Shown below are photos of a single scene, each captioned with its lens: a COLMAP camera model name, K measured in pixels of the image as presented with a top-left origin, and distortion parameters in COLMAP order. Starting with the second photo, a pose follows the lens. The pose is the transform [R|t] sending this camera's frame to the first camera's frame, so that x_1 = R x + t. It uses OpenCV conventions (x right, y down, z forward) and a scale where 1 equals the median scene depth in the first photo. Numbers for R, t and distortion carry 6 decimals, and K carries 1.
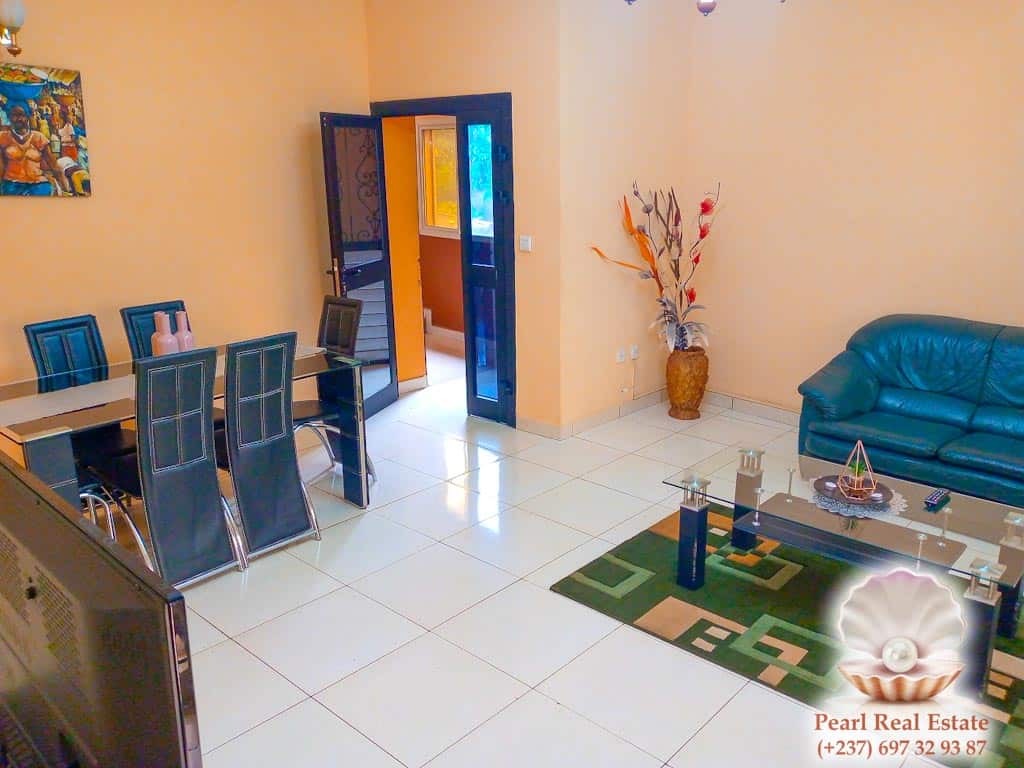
lens RADIAL K [[814.9, 0, 511.7], [0, 814.9, 378.6], [0, 0, 1]] dist [0.031407, 0.002049]
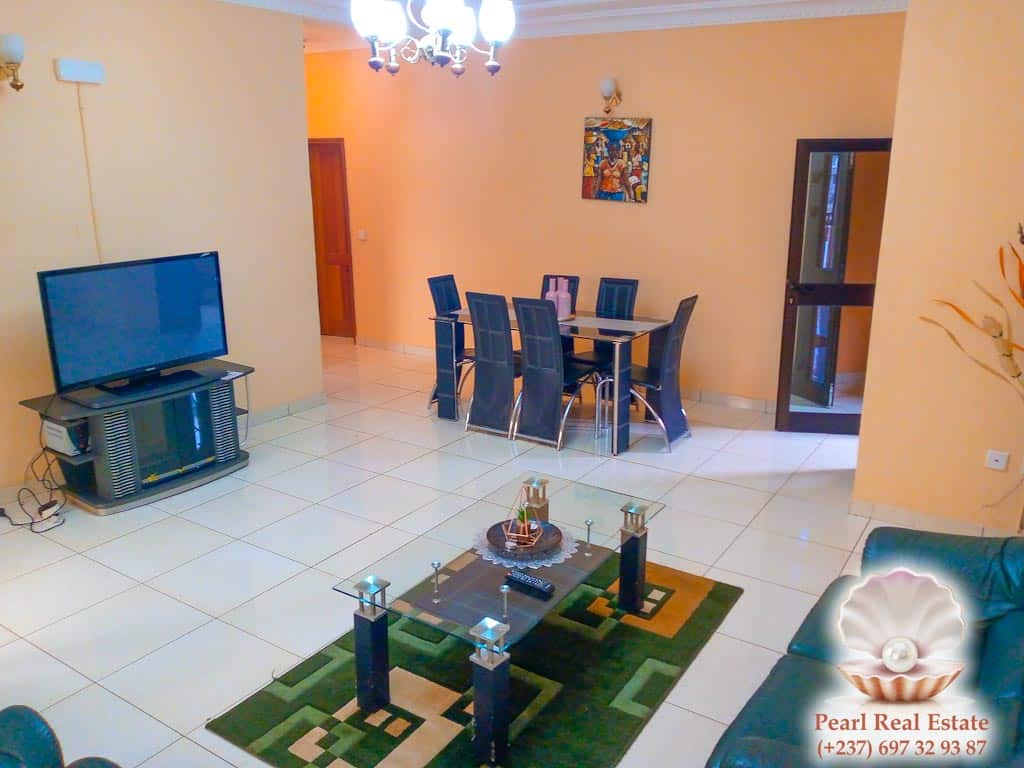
lens RADIAL K [[814.9, 0, 512.5], [0, 814.9, 385.1], [0, 0, 1]] dist [0.031407, 0.002049]
pose [[0.161875, 0.263908, -0.950867, 0.957863], [-0.270784, 0.938468, 0.214369, -0.172450], [0.948932, 0.222779, 0.223377, 0.547608]]
